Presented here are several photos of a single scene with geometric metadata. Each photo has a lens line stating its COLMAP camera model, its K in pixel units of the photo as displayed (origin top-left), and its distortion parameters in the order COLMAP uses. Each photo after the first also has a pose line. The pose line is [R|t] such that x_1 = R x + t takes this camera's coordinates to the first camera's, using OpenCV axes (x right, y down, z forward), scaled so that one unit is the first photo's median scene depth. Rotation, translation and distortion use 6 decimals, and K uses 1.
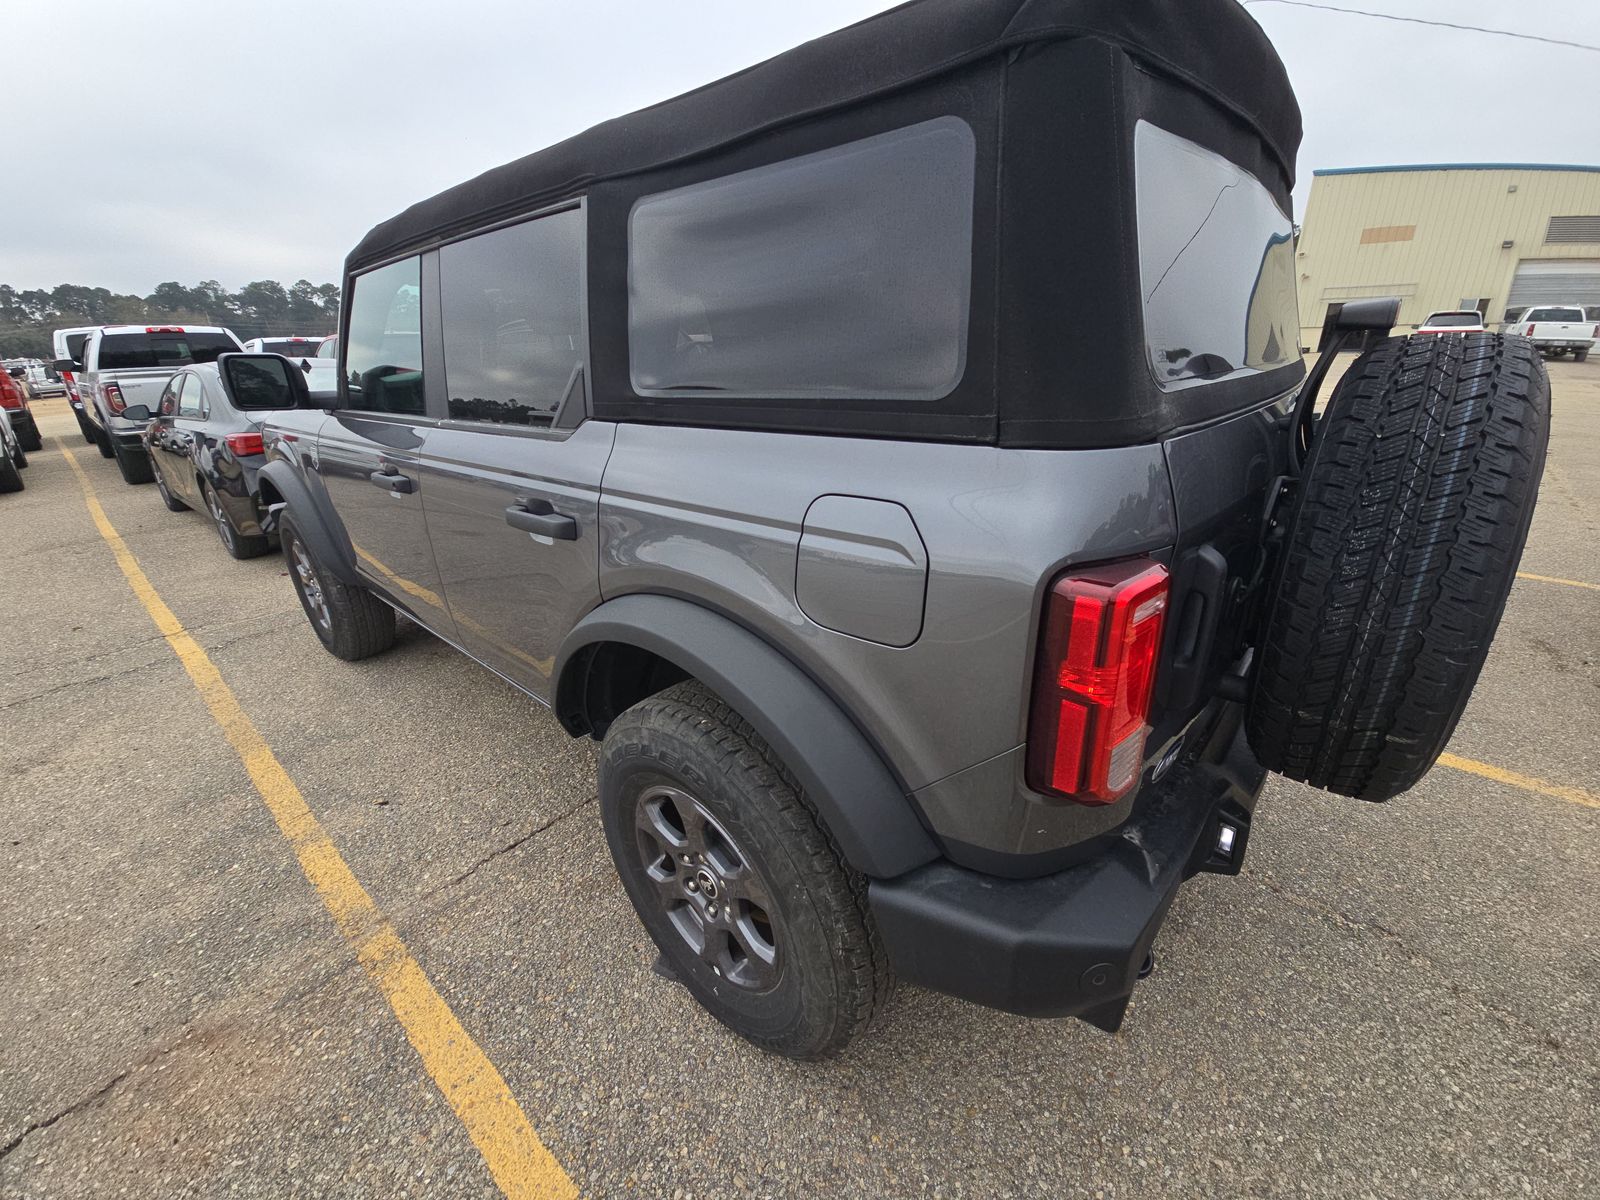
lens RADIAL K [[655.8, 0, 805.9], [0, 655.8, 584.9], [0, 0, 1]] dist [-0.012299, -0.001869]
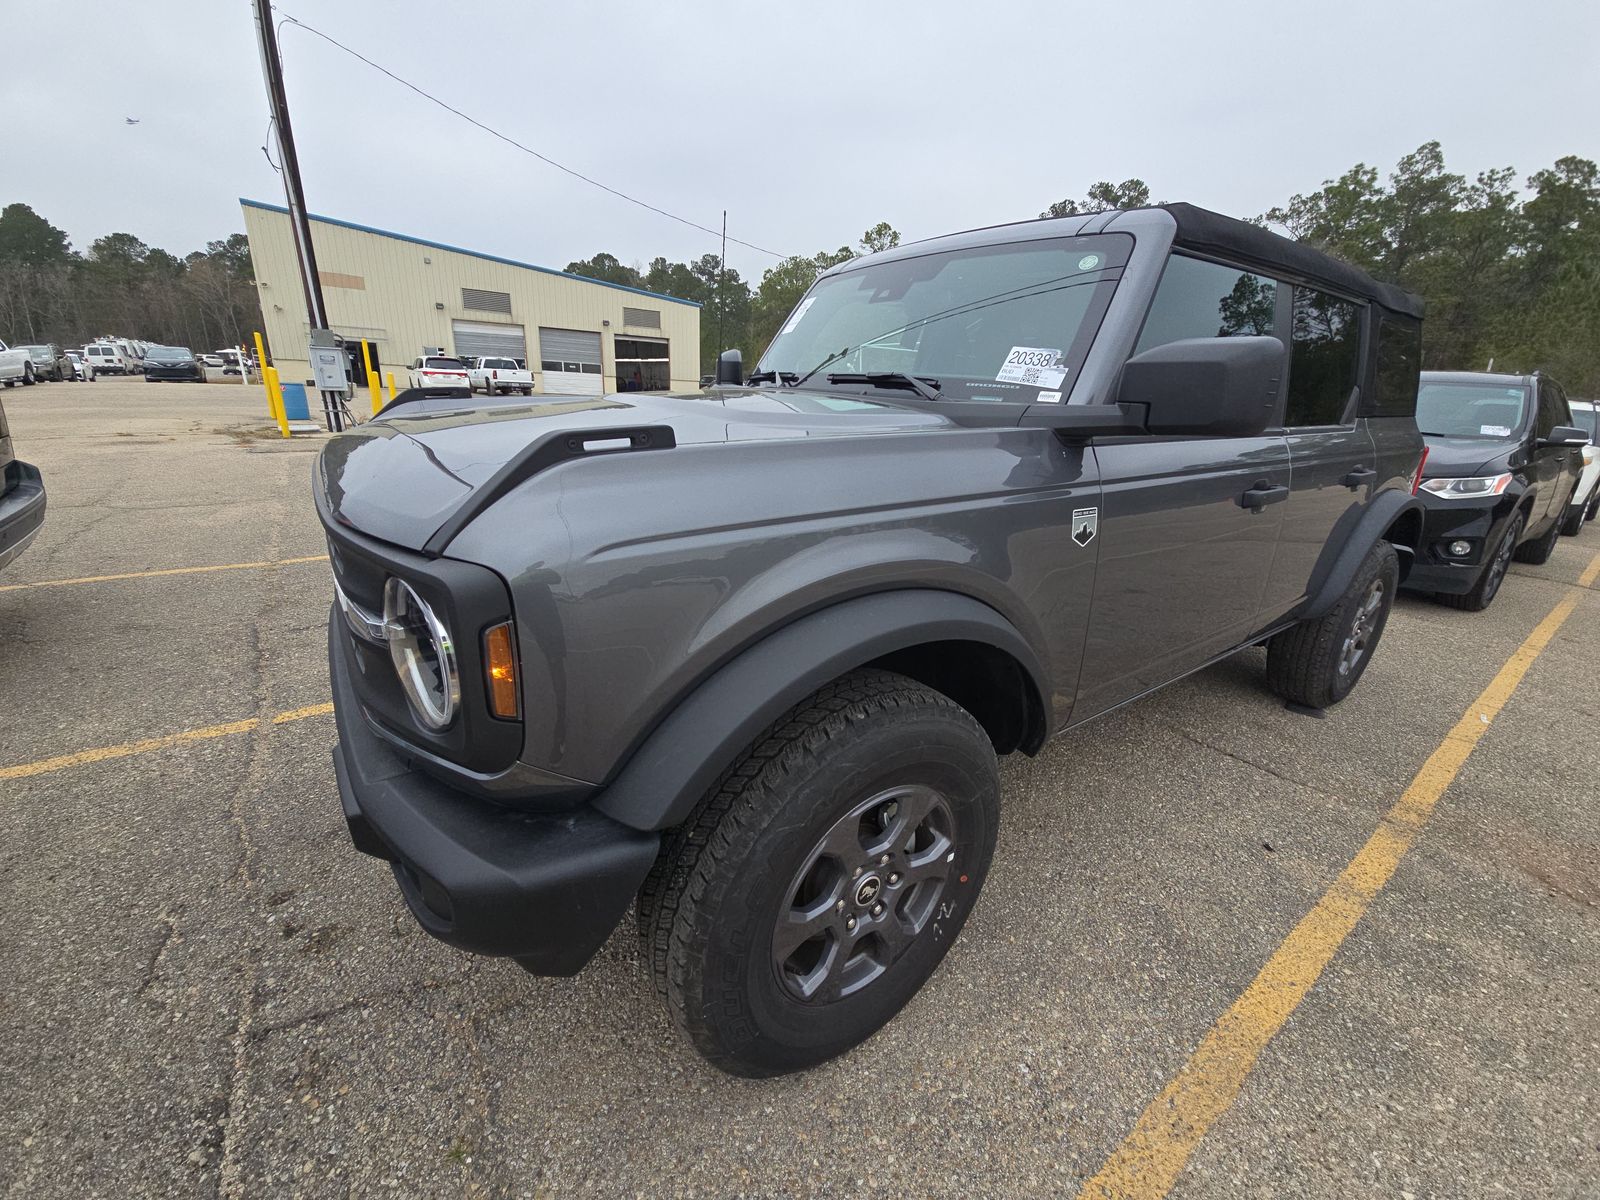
lens RADIAL K [[655.8, 0, 796.6], [0, 655.8, 613.4], [0, 0, 1]] dist [-0.012299, -0.001869]
pose [[0.222746, -0.285200, 0.932226, -1.578301], [0.295178, 0.931094, 0.214324, -0.374827], [-0.929115, 0.227433, 0.291583, 1.290379]]
